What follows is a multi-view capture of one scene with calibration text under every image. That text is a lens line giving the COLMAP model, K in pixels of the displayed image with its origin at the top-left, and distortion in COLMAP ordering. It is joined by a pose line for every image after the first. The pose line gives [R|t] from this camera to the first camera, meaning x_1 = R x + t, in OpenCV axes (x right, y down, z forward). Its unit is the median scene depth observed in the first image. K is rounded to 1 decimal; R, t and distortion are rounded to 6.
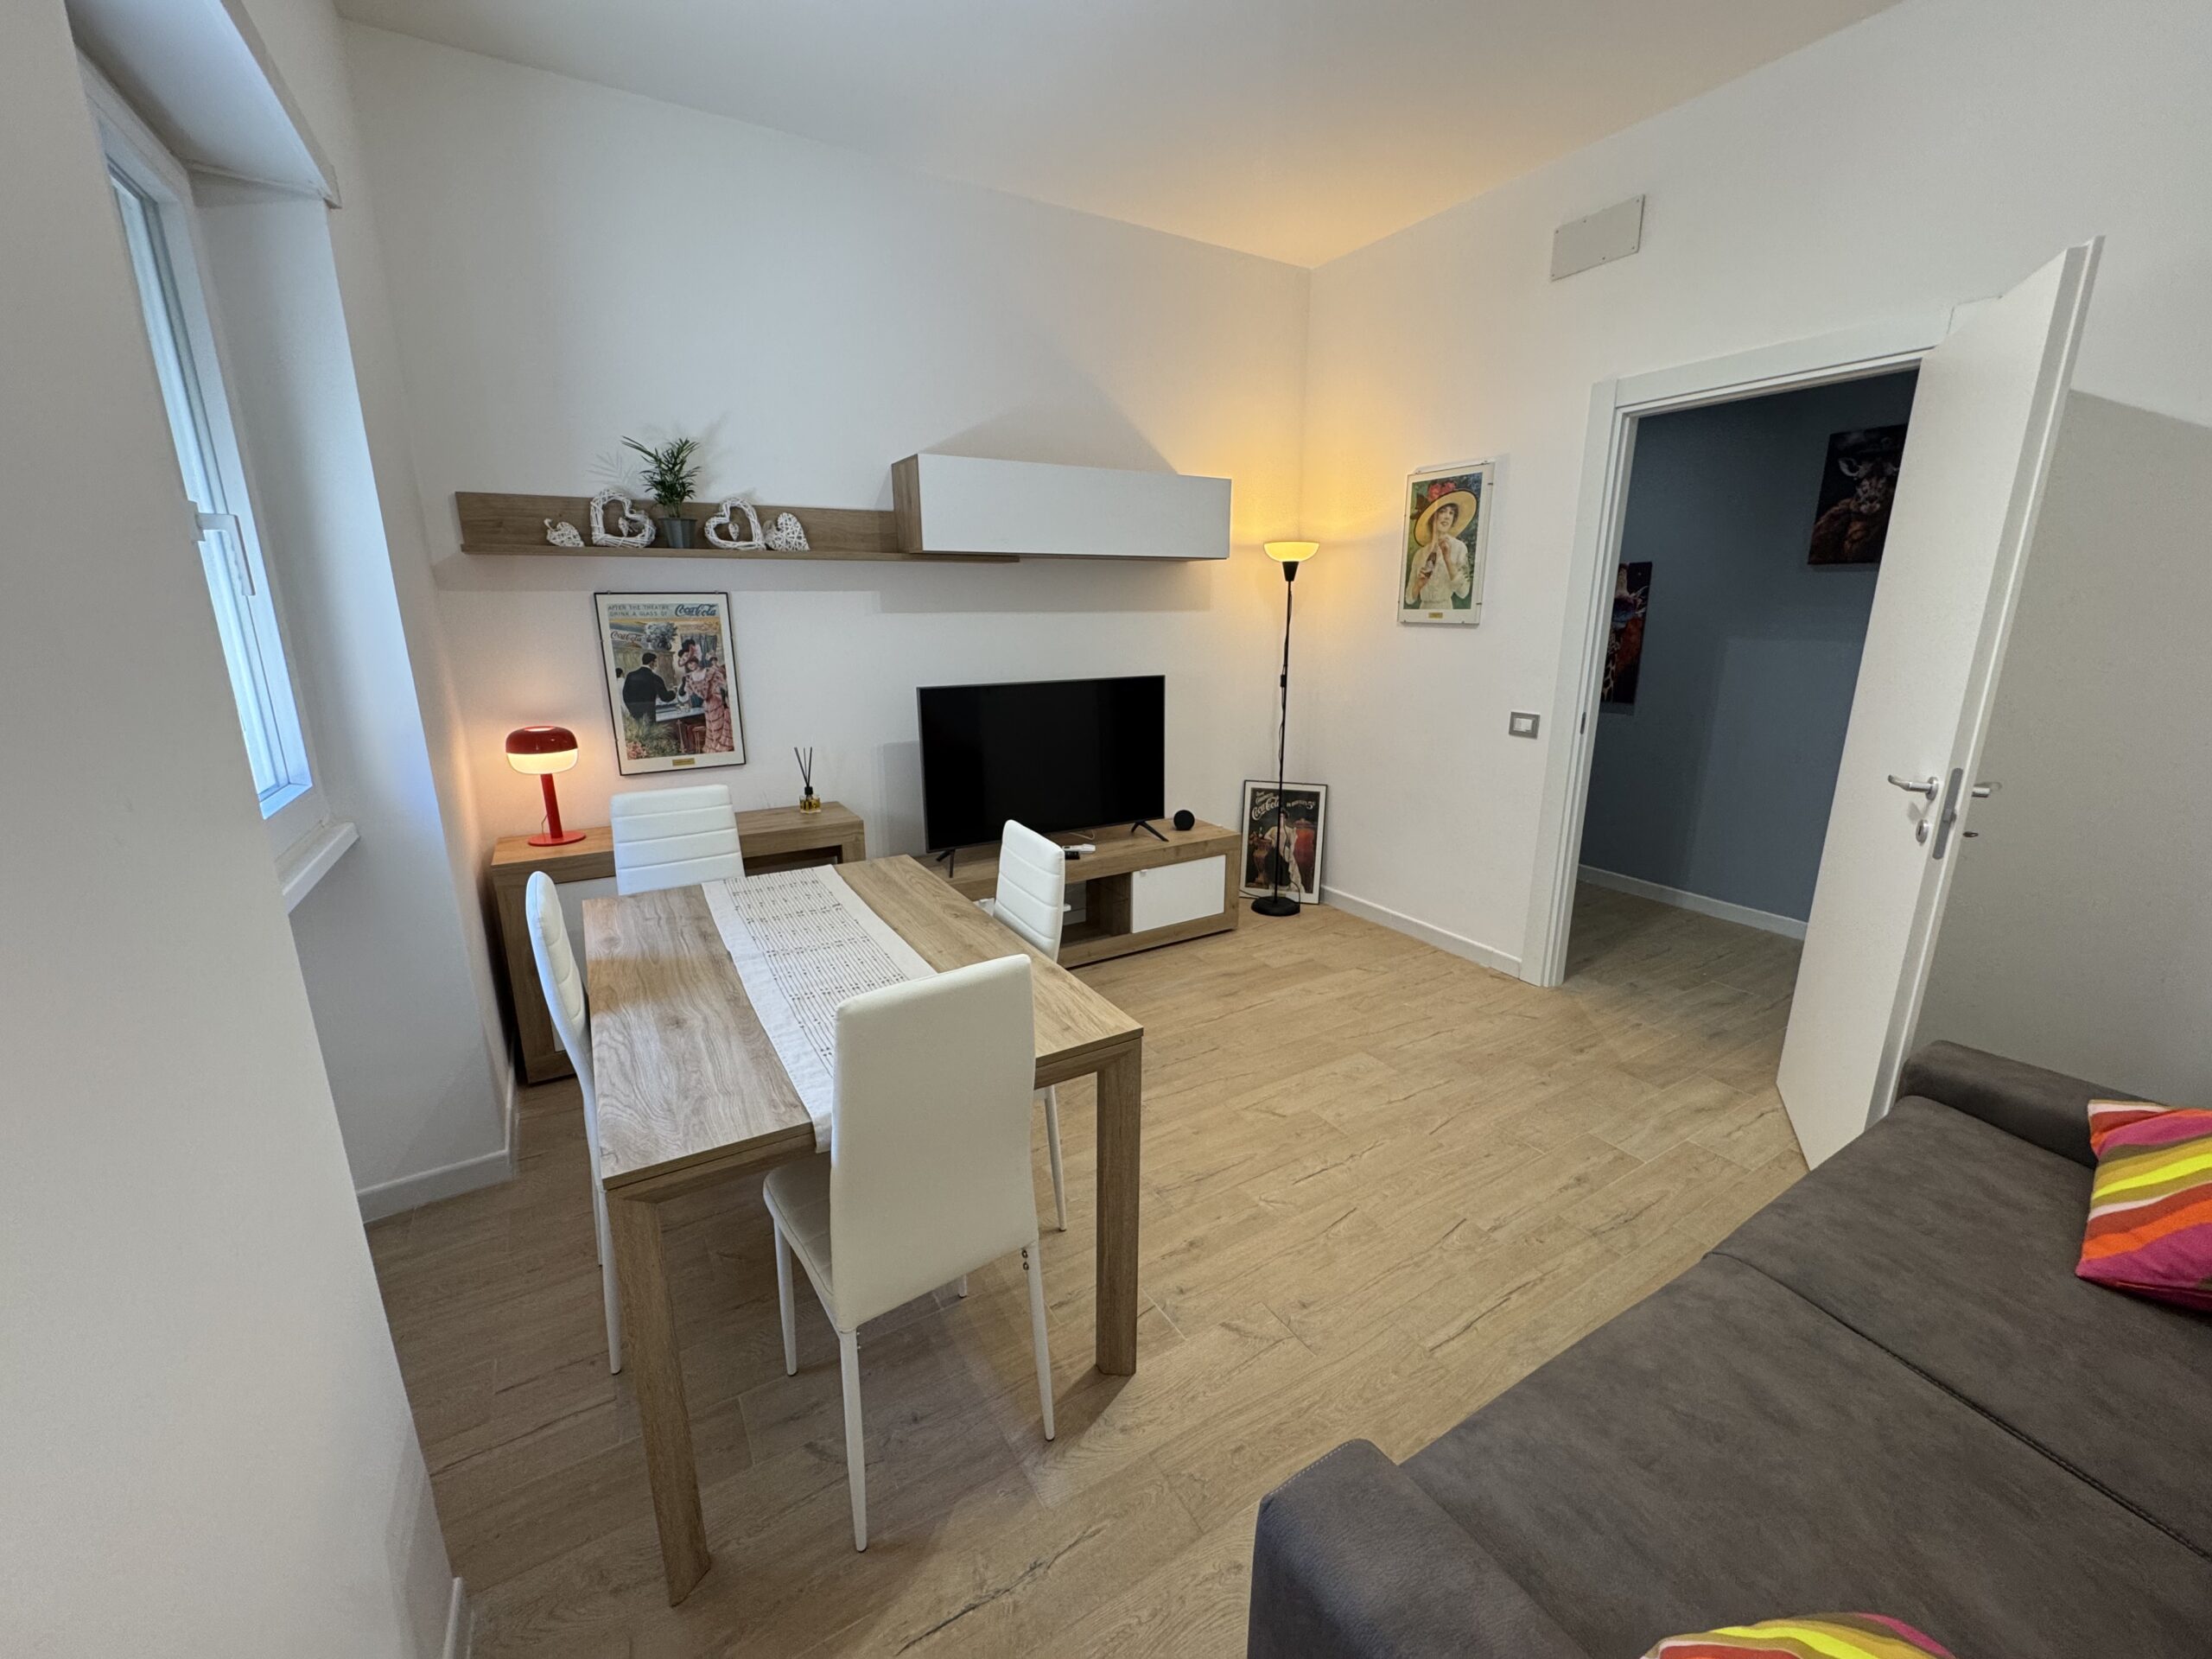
lens RADIAL K [[885.9, 0, 1104.9], [0, 885.9, 825.6], [0, 0, 1]] dist [-0.001784, 0.000323]
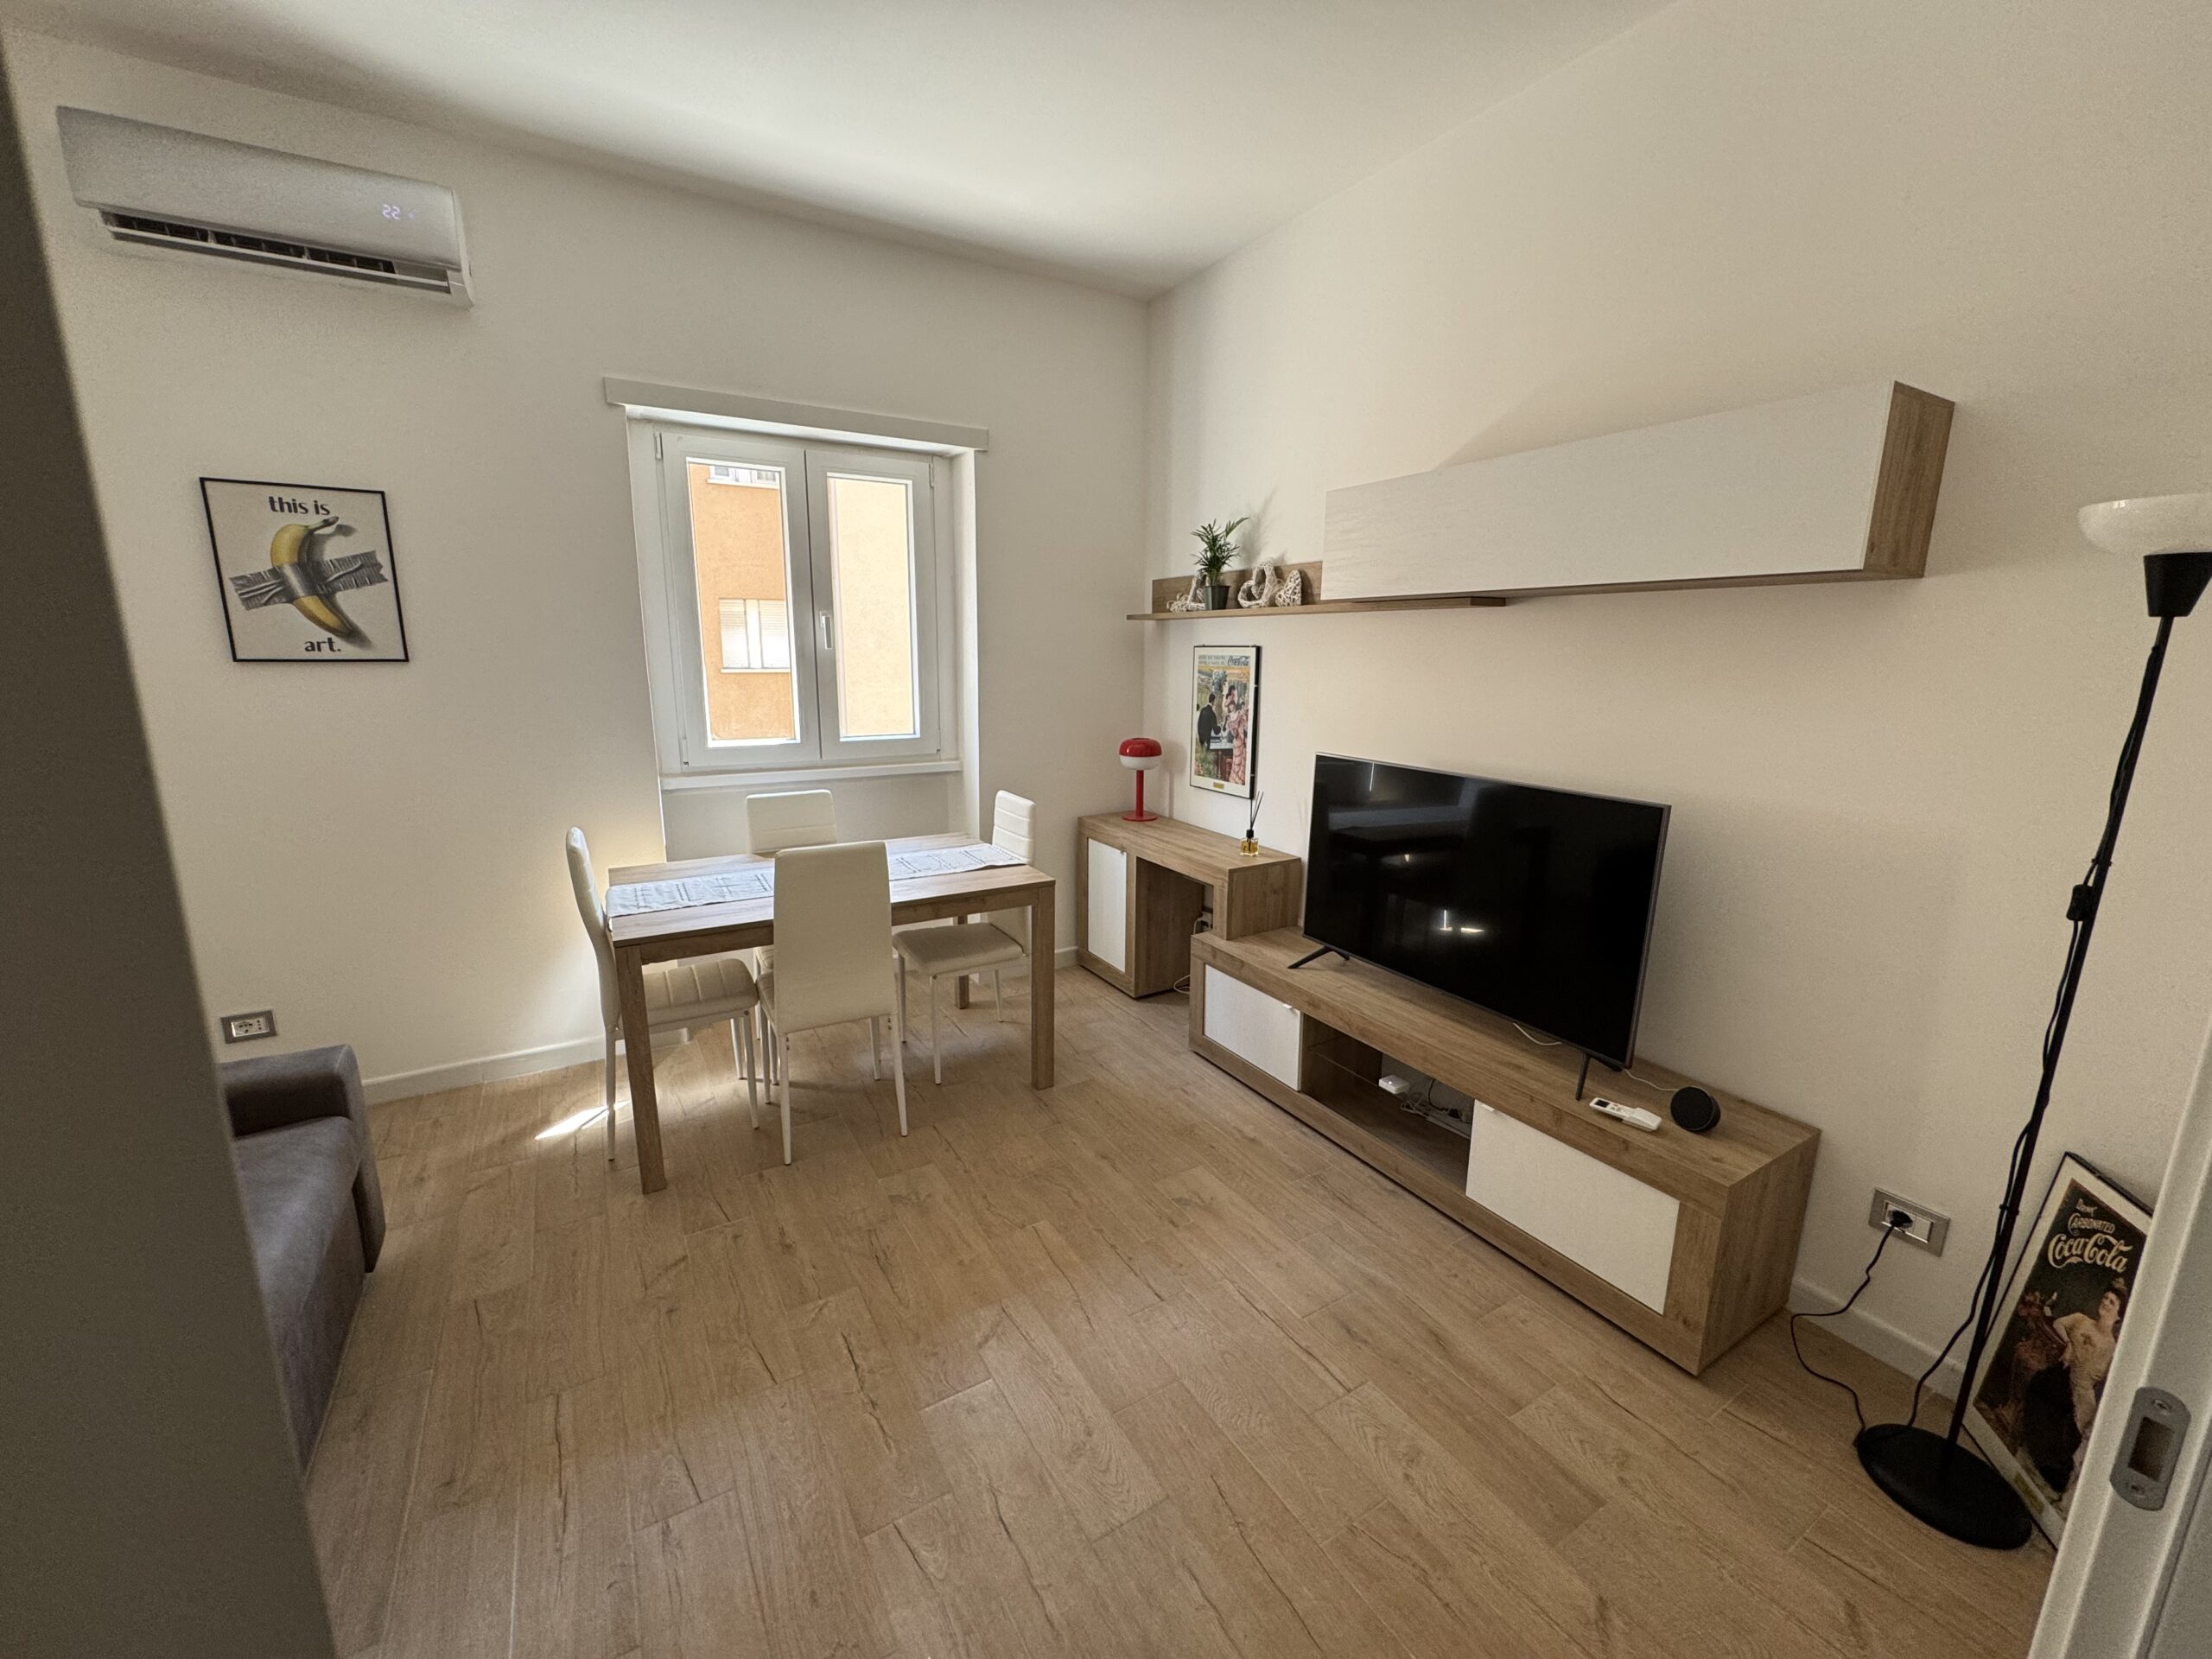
lens RADIAL K [[885.9, 0, 1105.4], [0, 885.9, 826.4], [0, 0, 1]] dist [-0.001784, 0.000323]
pose [[-0.003889, 0.202383, -0.979299, 0.731744], [-0.254594, 0.946835, 0.196685, -0.223422], [0.967040, 0.250088, 0.047843, 0.835702]]
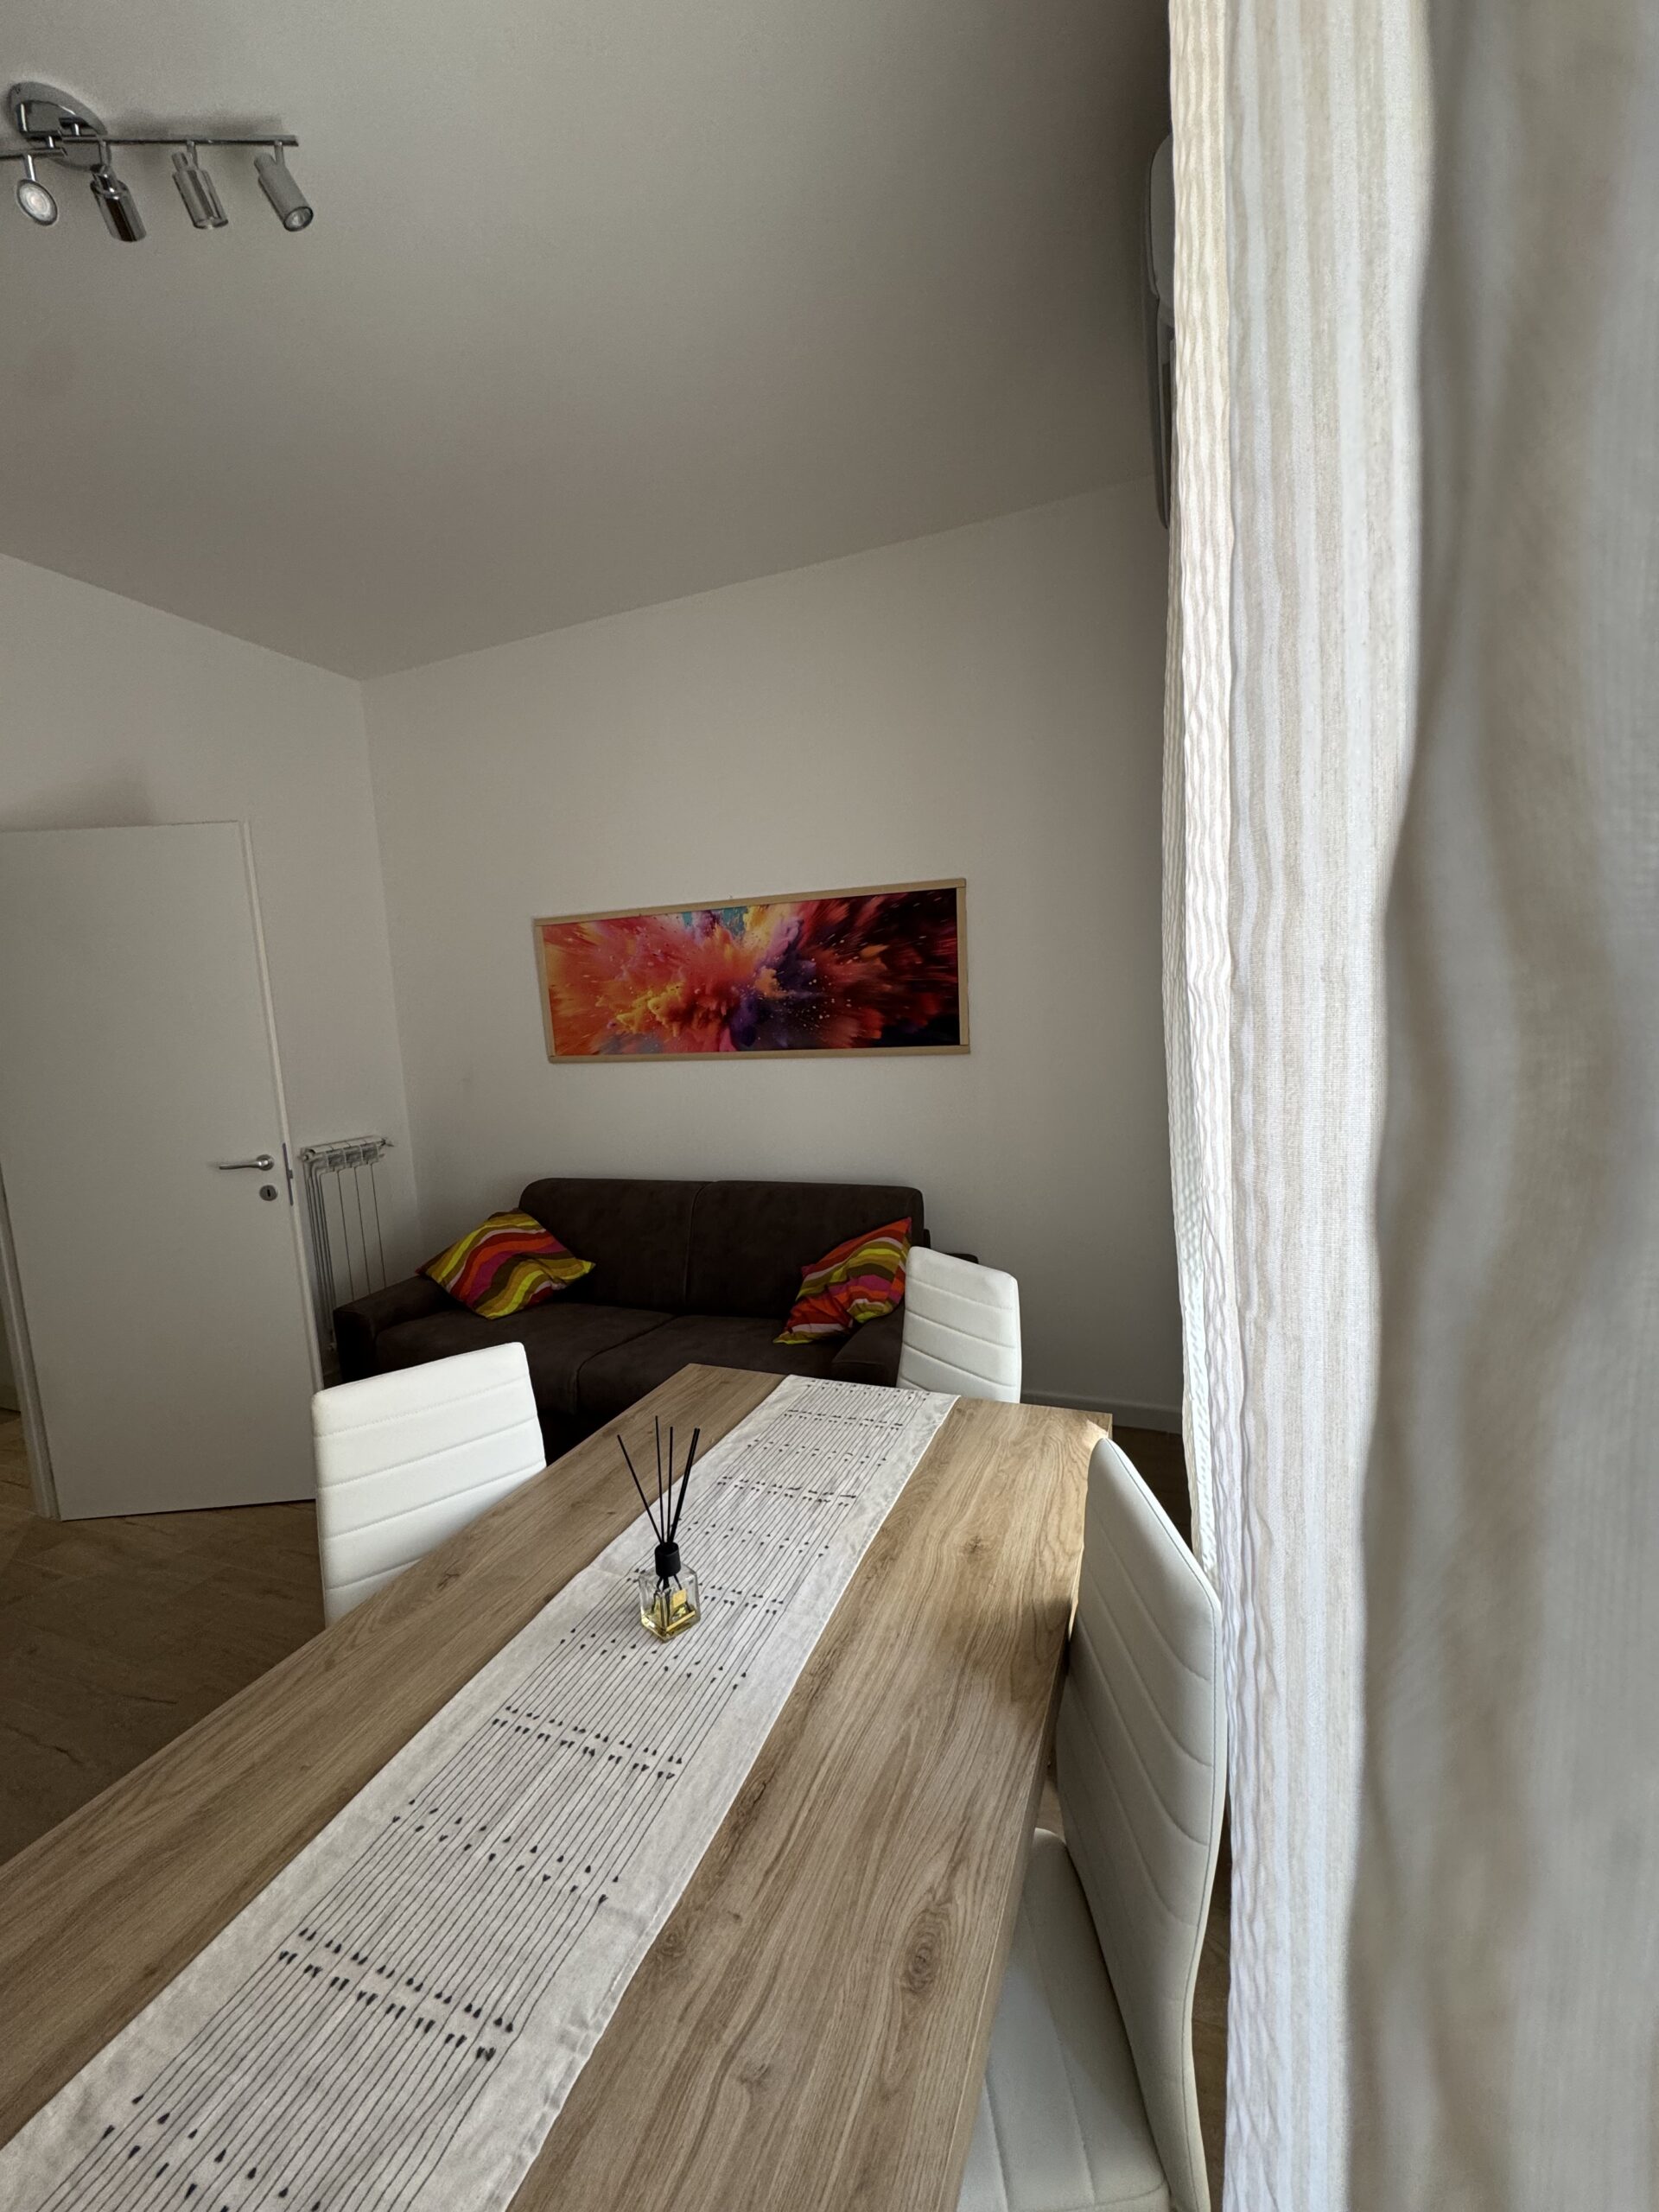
lens RADIAL K [[885.9, 0, 851.8], [0, 885.9, 1107.3], [0, 0, 1]] dist [-0.001784, 0.000323]
pose [[-0.609355, -0.056952, 0.790850, -0.489953], [0.249822, 0.932825, 0.259666, -0.166035], [-0.752513, 0.355800, -0.554194, 0.676934]]
